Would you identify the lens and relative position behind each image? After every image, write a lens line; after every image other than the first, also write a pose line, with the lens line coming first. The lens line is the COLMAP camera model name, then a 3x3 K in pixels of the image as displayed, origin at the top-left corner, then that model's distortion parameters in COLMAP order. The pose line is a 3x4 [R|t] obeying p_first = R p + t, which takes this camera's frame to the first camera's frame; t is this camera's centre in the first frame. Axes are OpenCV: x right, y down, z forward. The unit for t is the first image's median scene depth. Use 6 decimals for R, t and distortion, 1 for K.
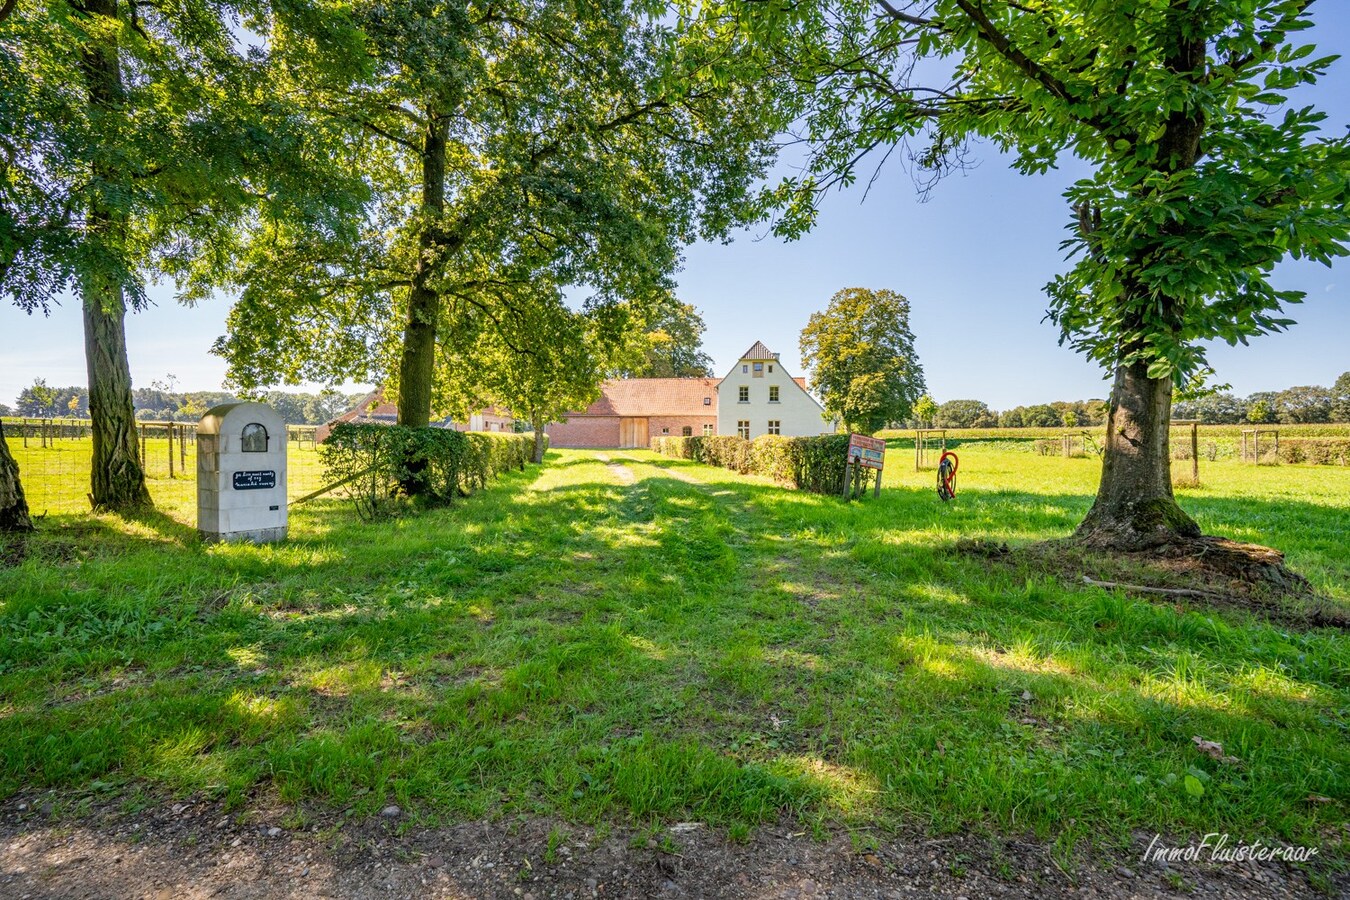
lens RADIAL K [[633.9, 0, 675.0], [0, 633.9, 450.0], [0, 0, 1]] dist [-0.081108, 0.043594]
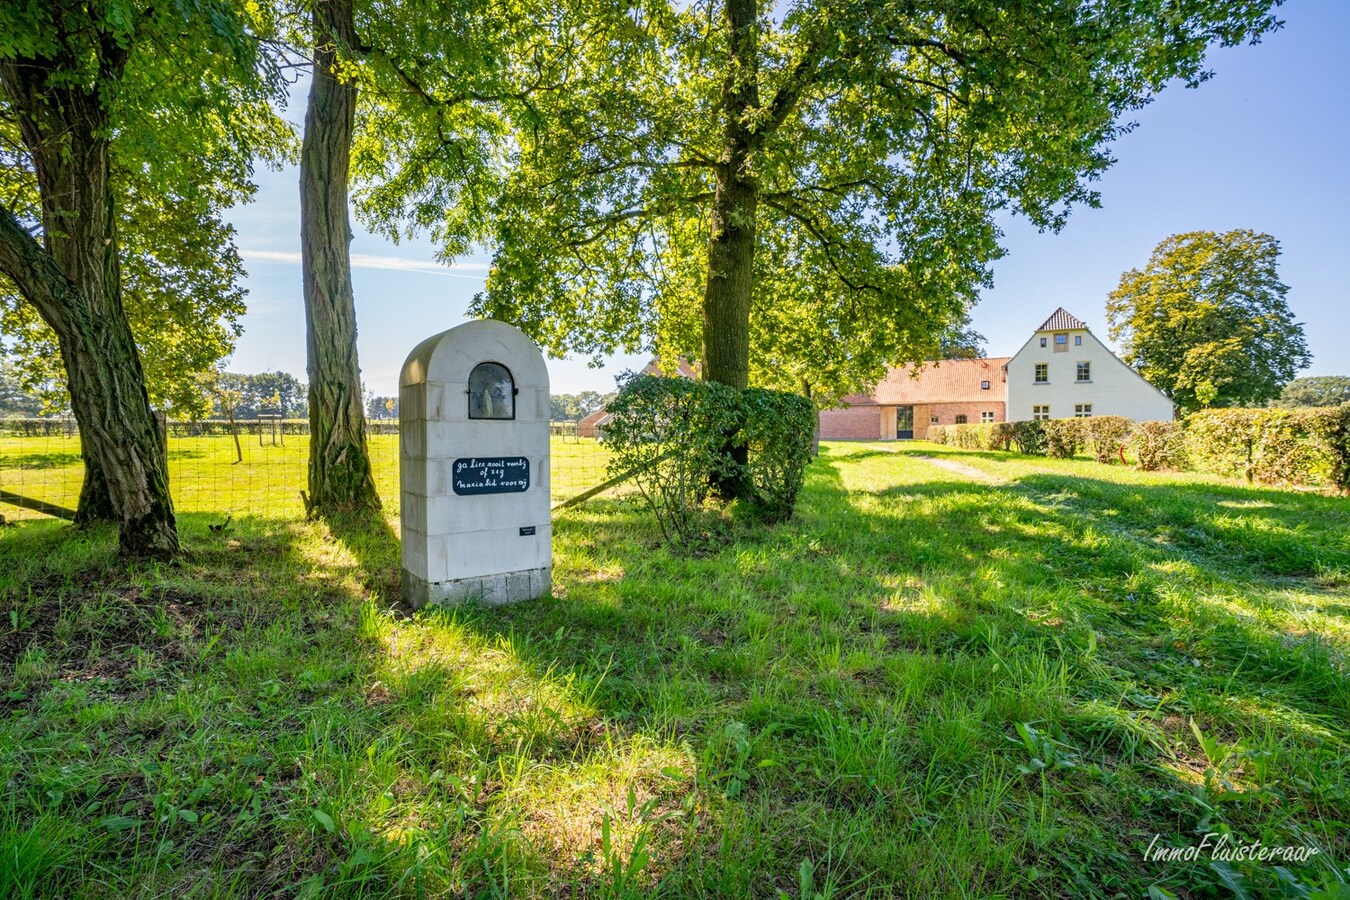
lens RADIAL K [[630.9, 0, 675.0], [0, 630.9, 450.0], [0, 0, 1]] dist [-0.058229, 0.022650]
pose [[0.932932, -0.002597, -0.360044, -0.169161], [0.005595, 0.999958, 0.007285, 0.011870], [0.360010, -0.008811, 0.932907, 0.271291]]
